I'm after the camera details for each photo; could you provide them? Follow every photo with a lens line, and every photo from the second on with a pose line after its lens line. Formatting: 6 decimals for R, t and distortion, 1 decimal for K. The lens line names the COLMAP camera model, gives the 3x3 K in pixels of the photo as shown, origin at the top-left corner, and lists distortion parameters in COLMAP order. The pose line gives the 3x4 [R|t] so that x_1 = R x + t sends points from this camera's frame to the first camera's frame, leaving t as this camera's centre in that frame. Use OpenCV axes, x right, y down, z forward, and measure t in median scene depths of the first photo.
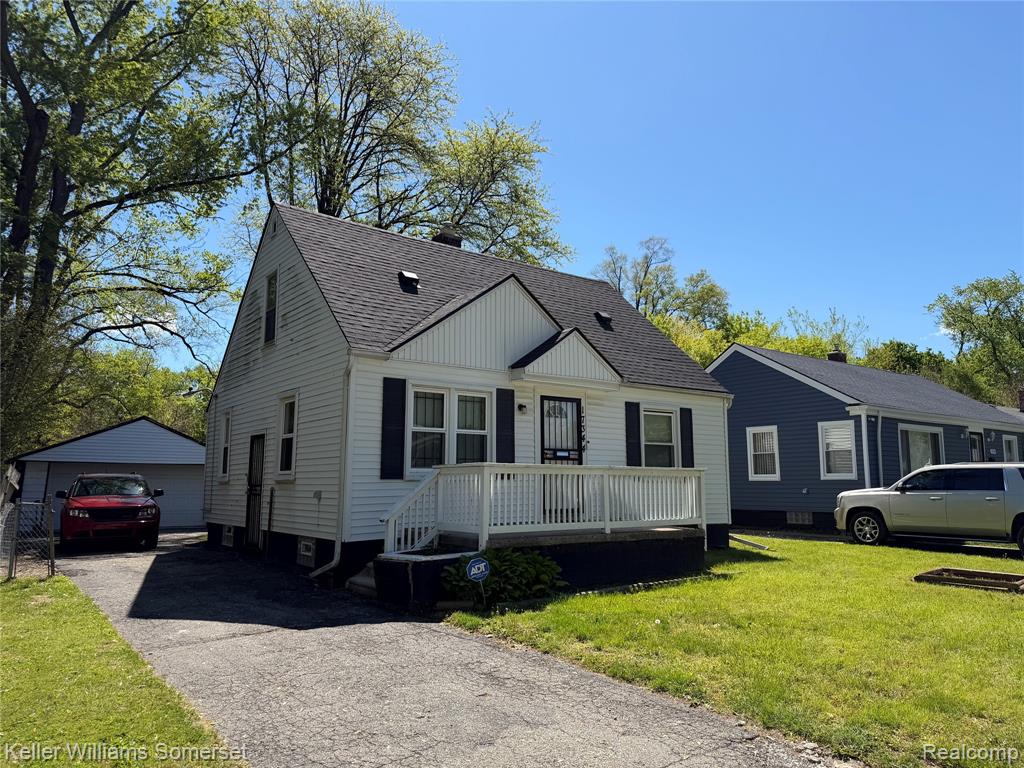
lens RADIAL K [[719.6, 0, 509.4], [0, 719.6, 381.4], [0, 0, 1]] dist [0.041817, -0.032272]
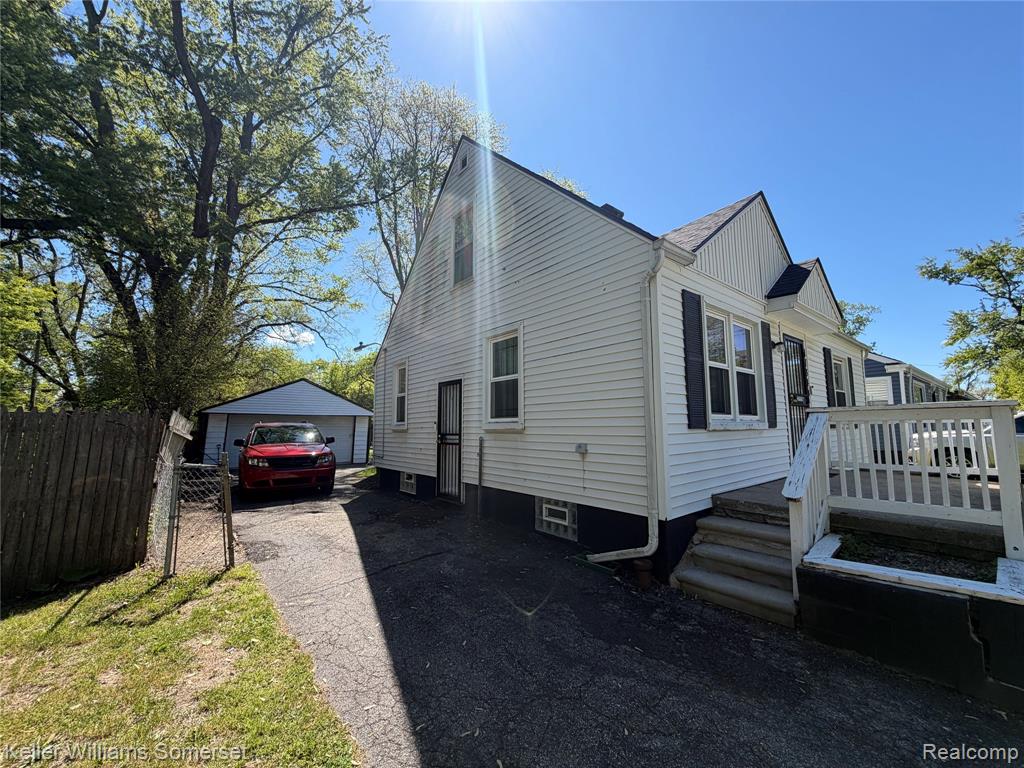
lens RADIAL K [[407.6, 0, 513.9], [0, 407.6, 380.3], [0, 0, 1]] dist [0.003467, -0.000838]
pose [[0.999025, -0.001963, 0.044093, -0.310301], [0.000860, 0.999687, 0.025021, 0.064577], [-0.044129, -0.024958, 0.998714, 0.500733]]
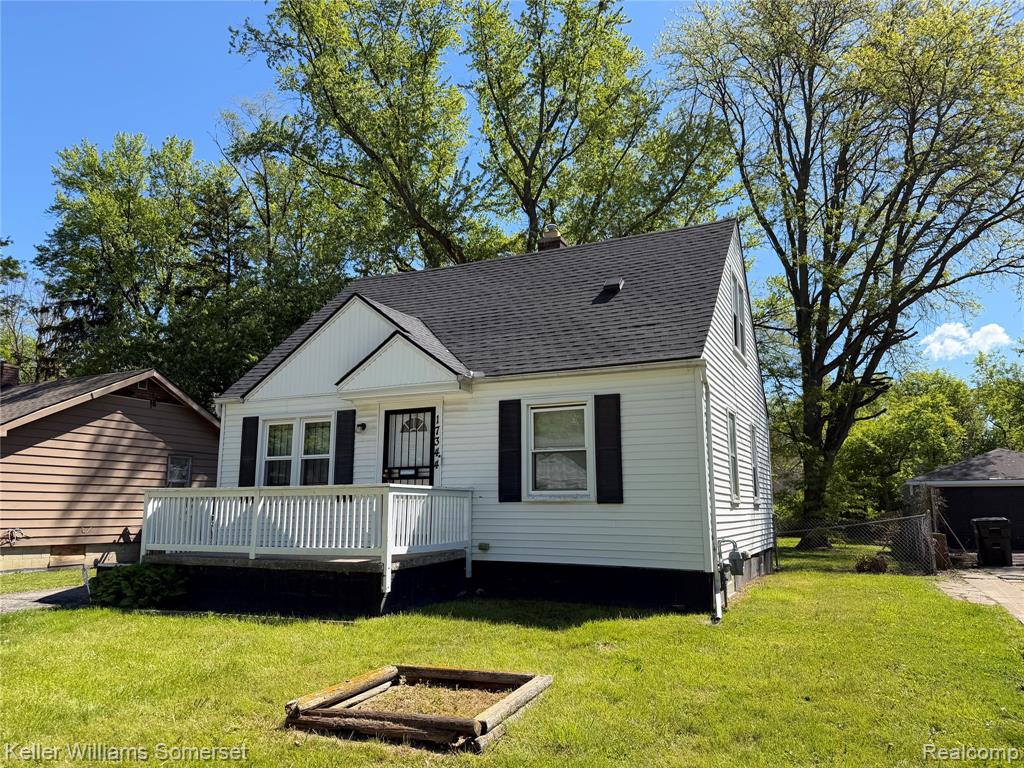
lens RADIAL K [[719.6, 0, 533.3], [0, 719.6, 392.5], [0, 0, 1]] dist [0.041817, -0.032272]
pose [[0.486374, -0.138984, -0.862626, 0.938632], [0.125260, 0.988161, -0.088584, 0.101891], [0.864726, -0.064968, 0.498025, 0.695079]]
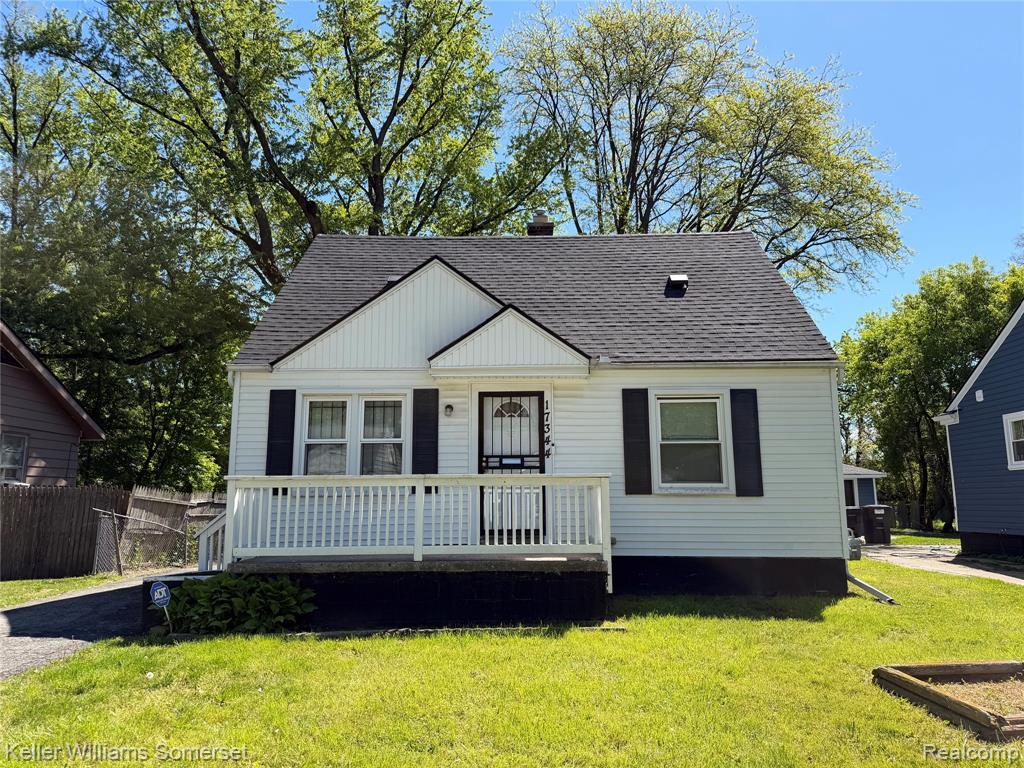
lens RADIAL K [[719.6, 0, 519.6], [0, 719.6, 387.2], [0, 0, 1]] dist [0.041817, -0.032272]
pose [[0.794233, -0.097886, -0.599677, 0.577061], [0.089757, 0.995012, -0.043539, 0.053720], [0.600947, -0.019245, 0.799057, 0.357221]]
